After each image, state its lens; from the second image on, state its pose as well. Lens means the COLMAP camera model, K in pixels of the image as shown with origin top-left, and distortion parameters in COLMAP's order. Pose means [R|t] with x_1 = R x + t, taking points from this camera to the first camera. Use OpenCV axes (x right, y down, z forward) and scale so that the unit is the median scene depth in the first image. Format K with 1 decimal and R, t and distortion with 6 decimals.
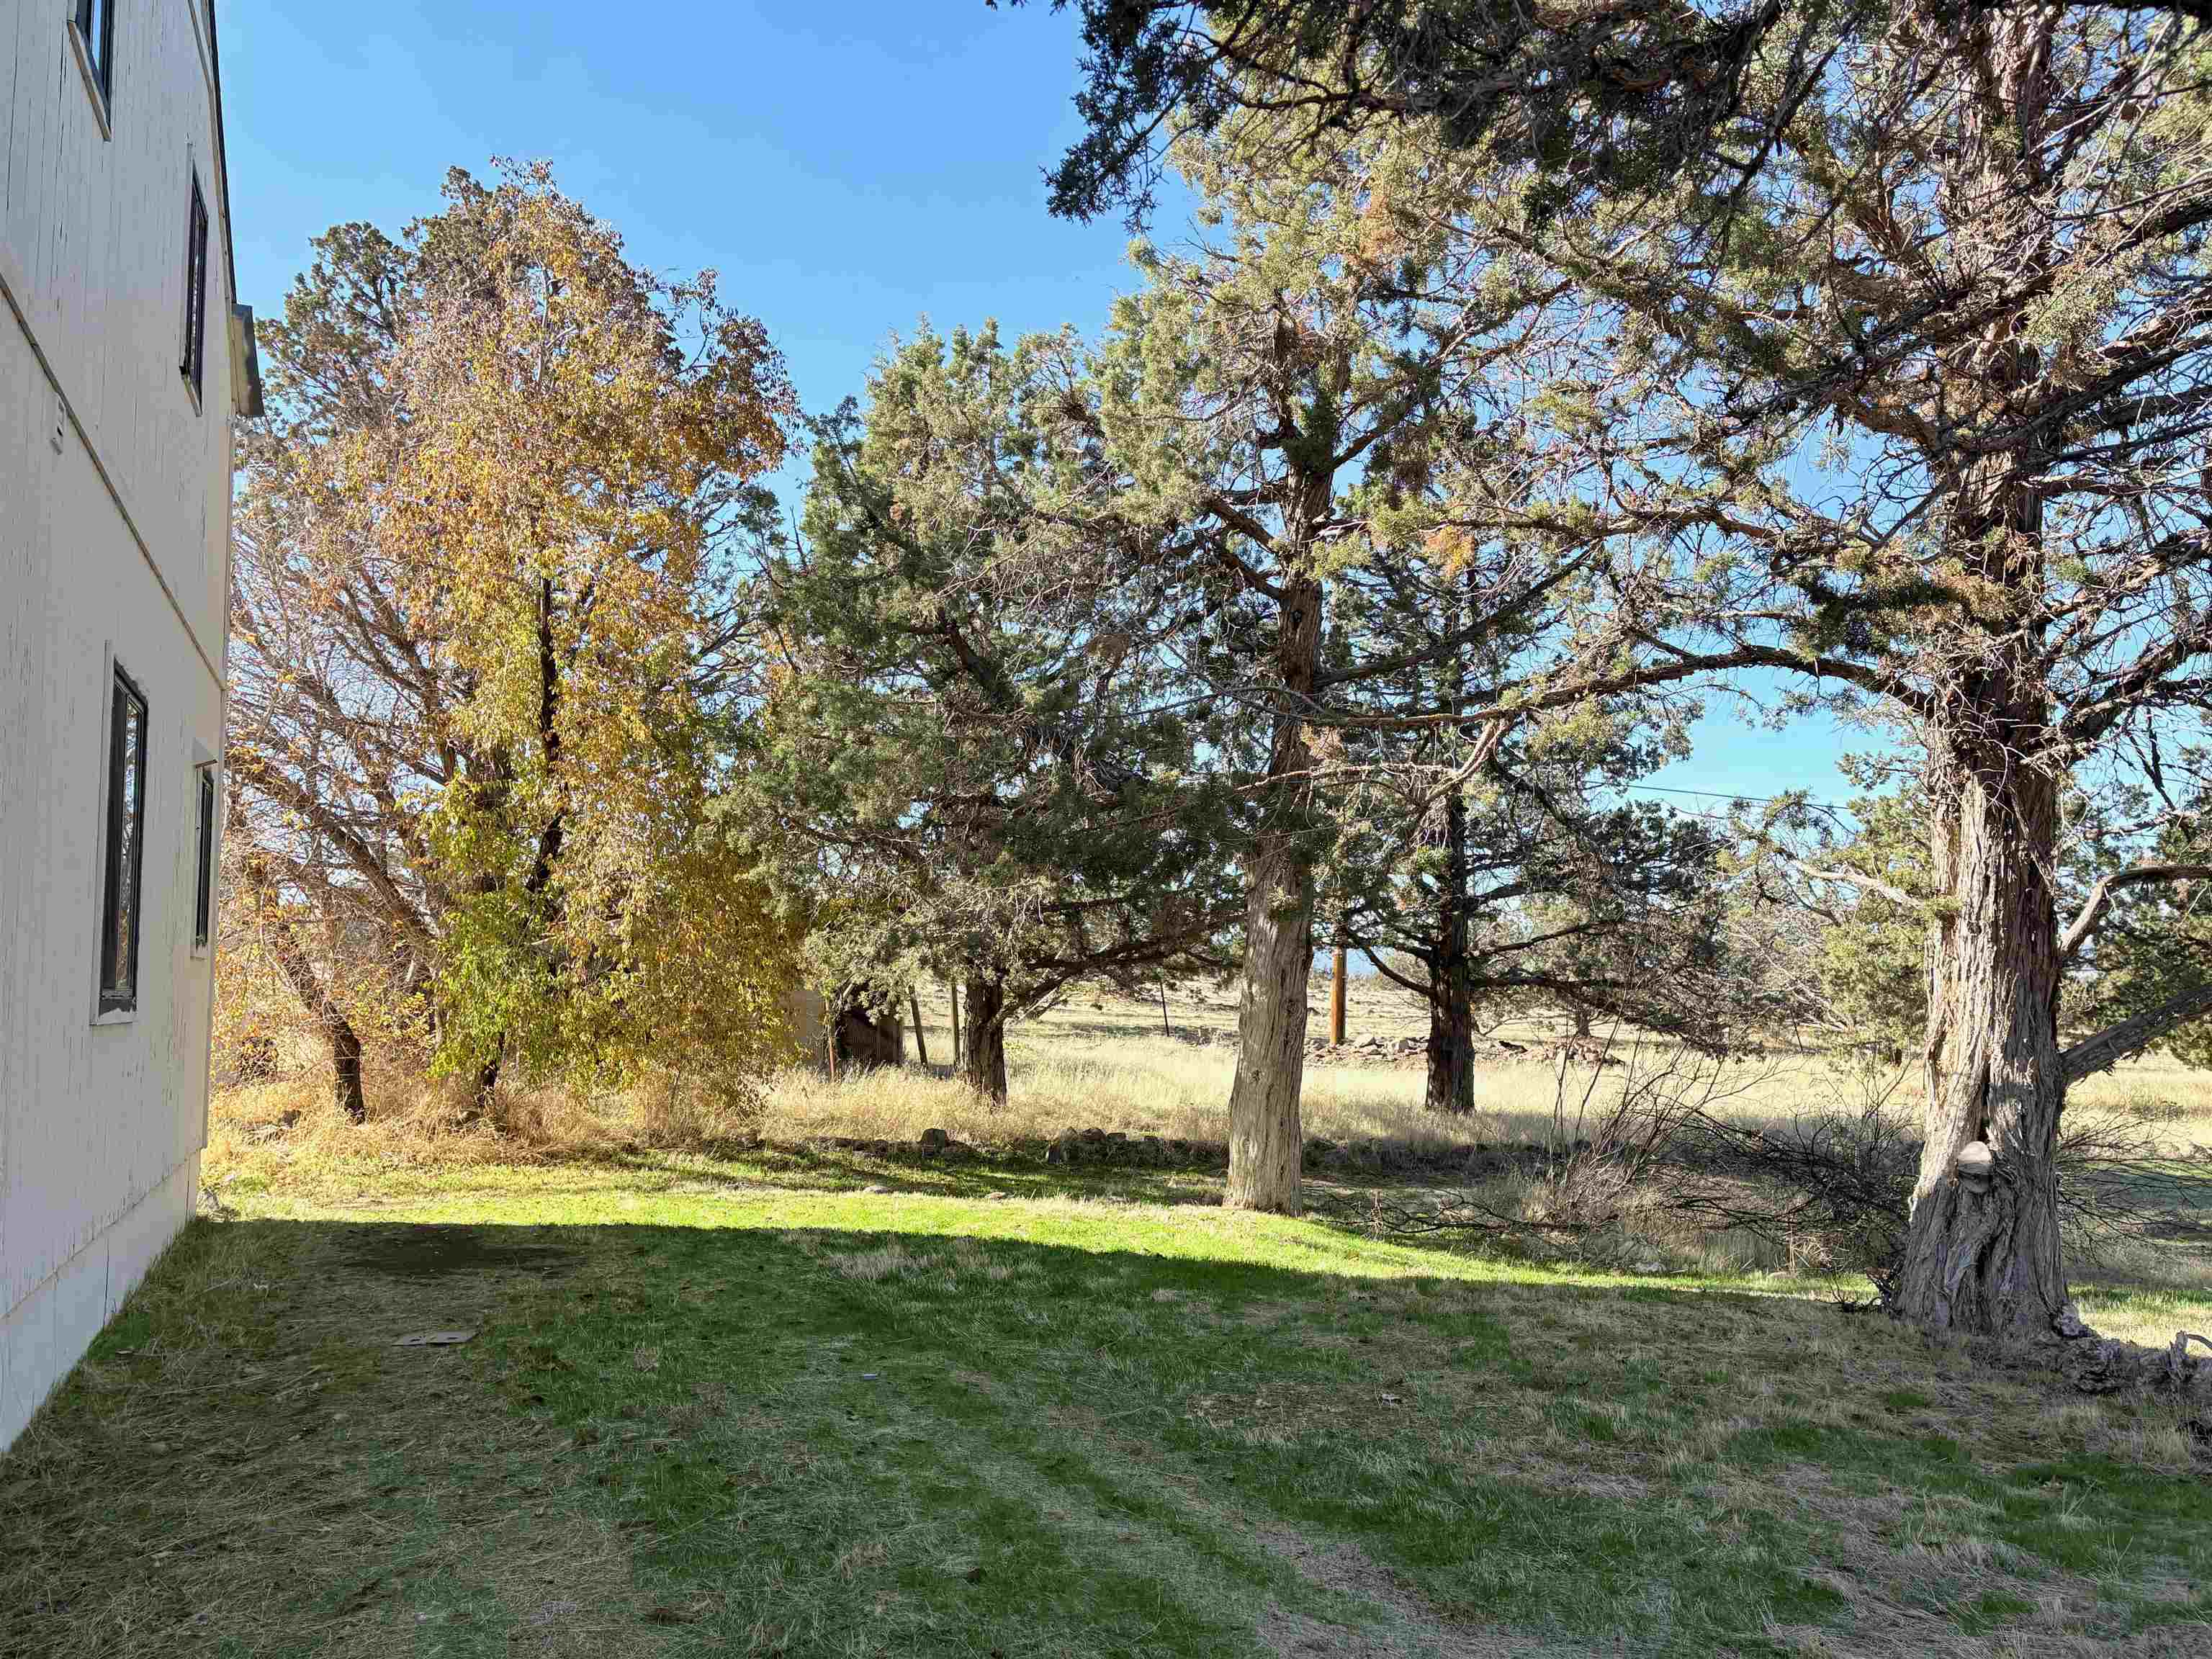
lens RADIAL K [[1674.1, 0, 1107.4], [0, 1674.1, 860.3], [0, 0, 1]] dist [0.067166, -0.066777]
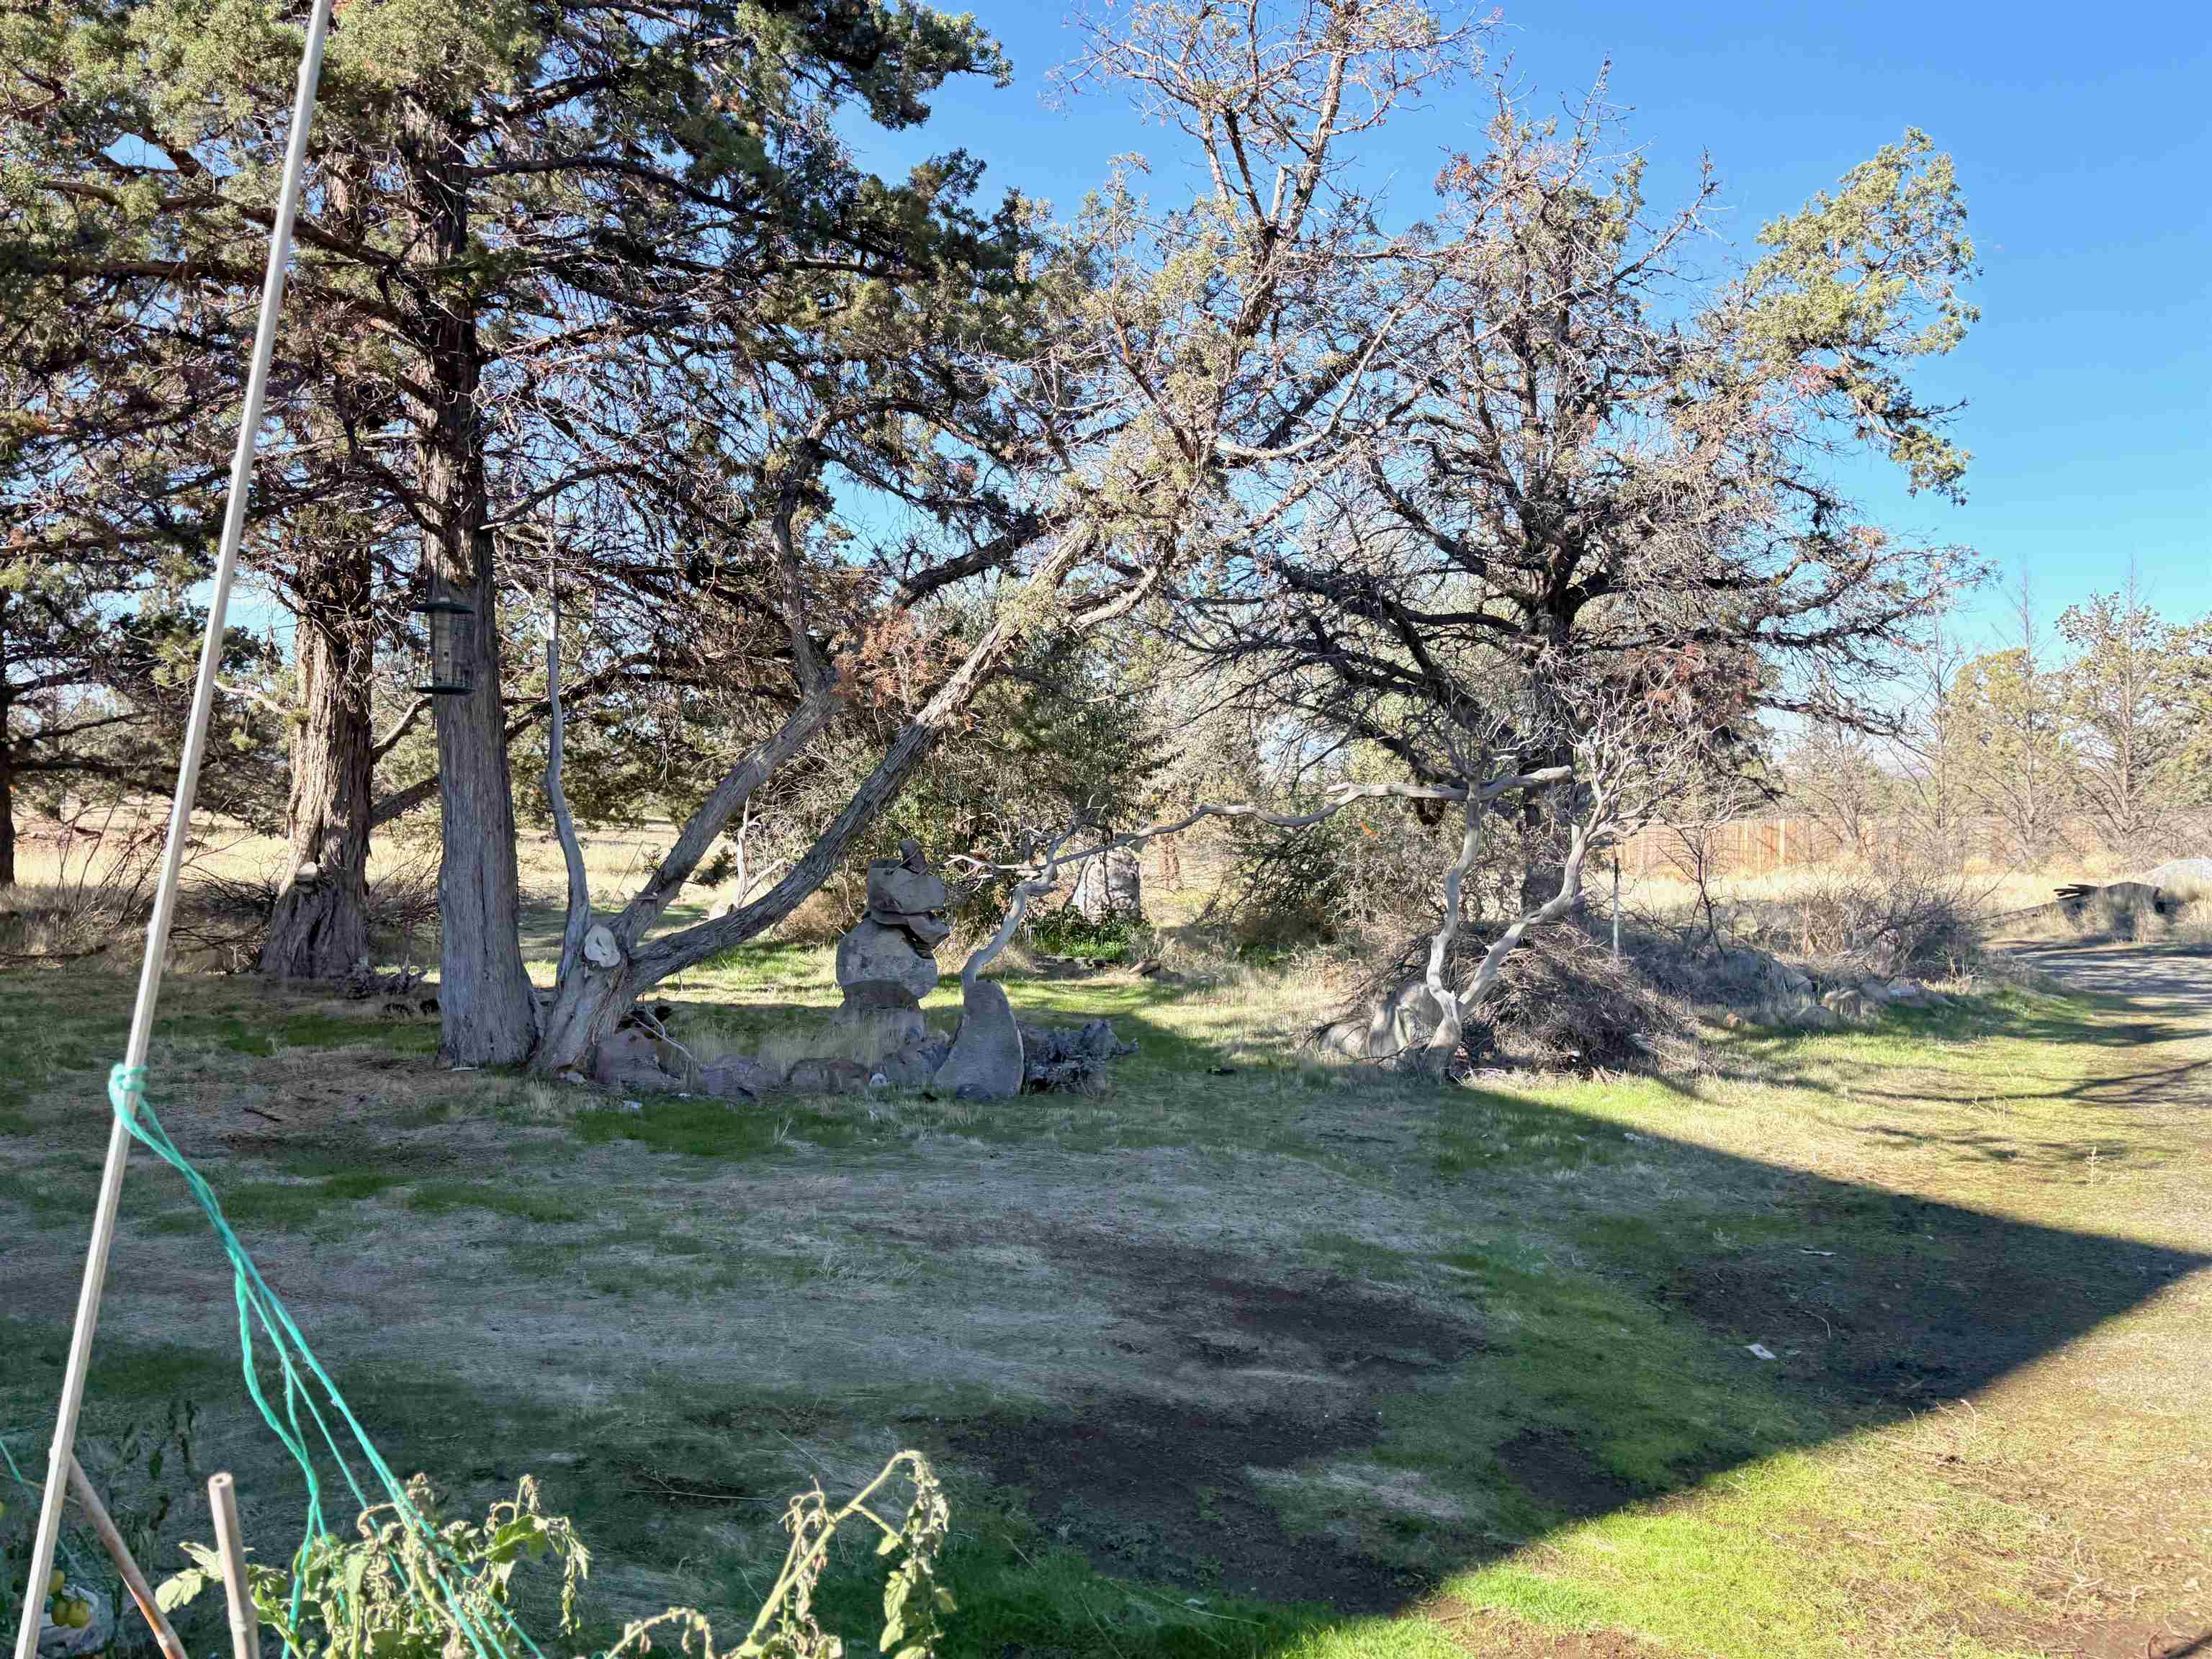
lens RADIAL K [[1674.1, 0, 1107.4], [0, 1674.1, 860.3], [0, 0, 1]] dist [0.067166, -0.066777]
pose [[0.731492, -0.024002, 0.681427, -0.028259], [-0.059199, 0.993371, 0.098537, -0.037854], [-0.679275, -0.112419, 0.725222, -0.656750]]
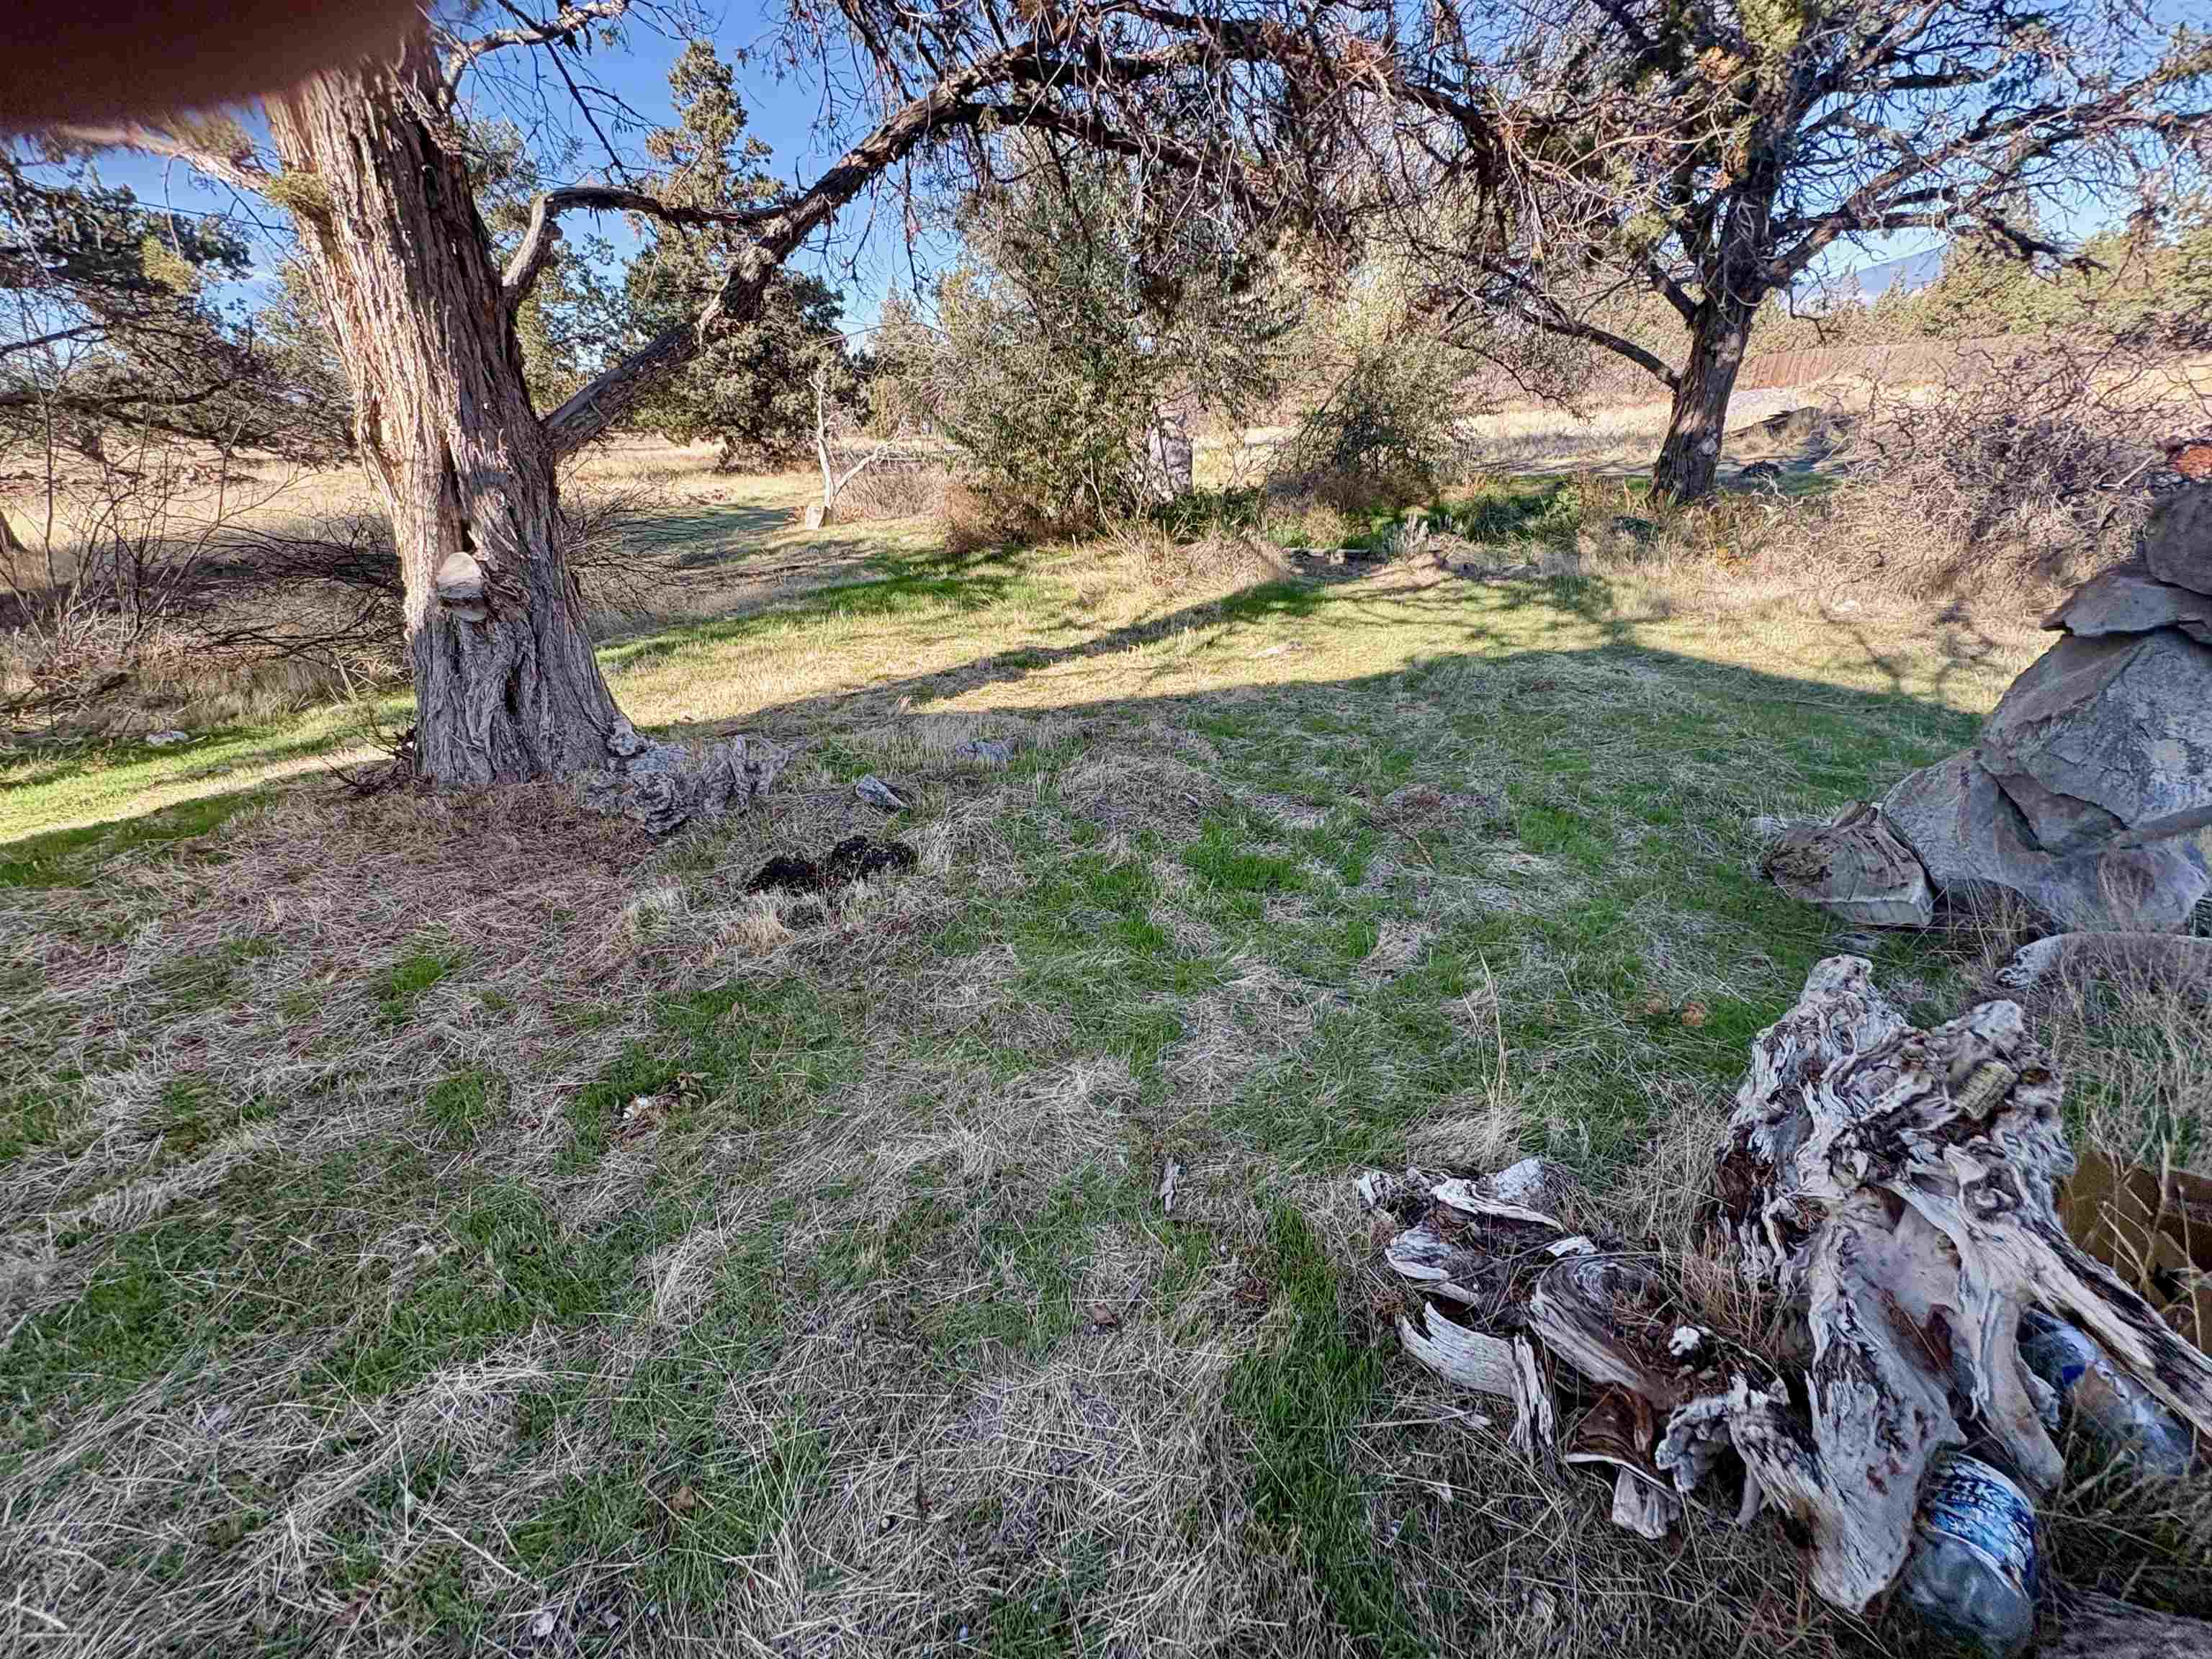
lens RADIAL K [[891.9, 0, 1091.8], [0, 891.9, 825.6], [0, 0, 1]] dist [0.002675, 0.000783]
pose [[0.562047, -0.391748, 0.728448, 0.319640], [-0.017566, 0.874868, 0.484043, 0.070370], [-0.826919, -0.284850, 0.484836, 0.513656]]
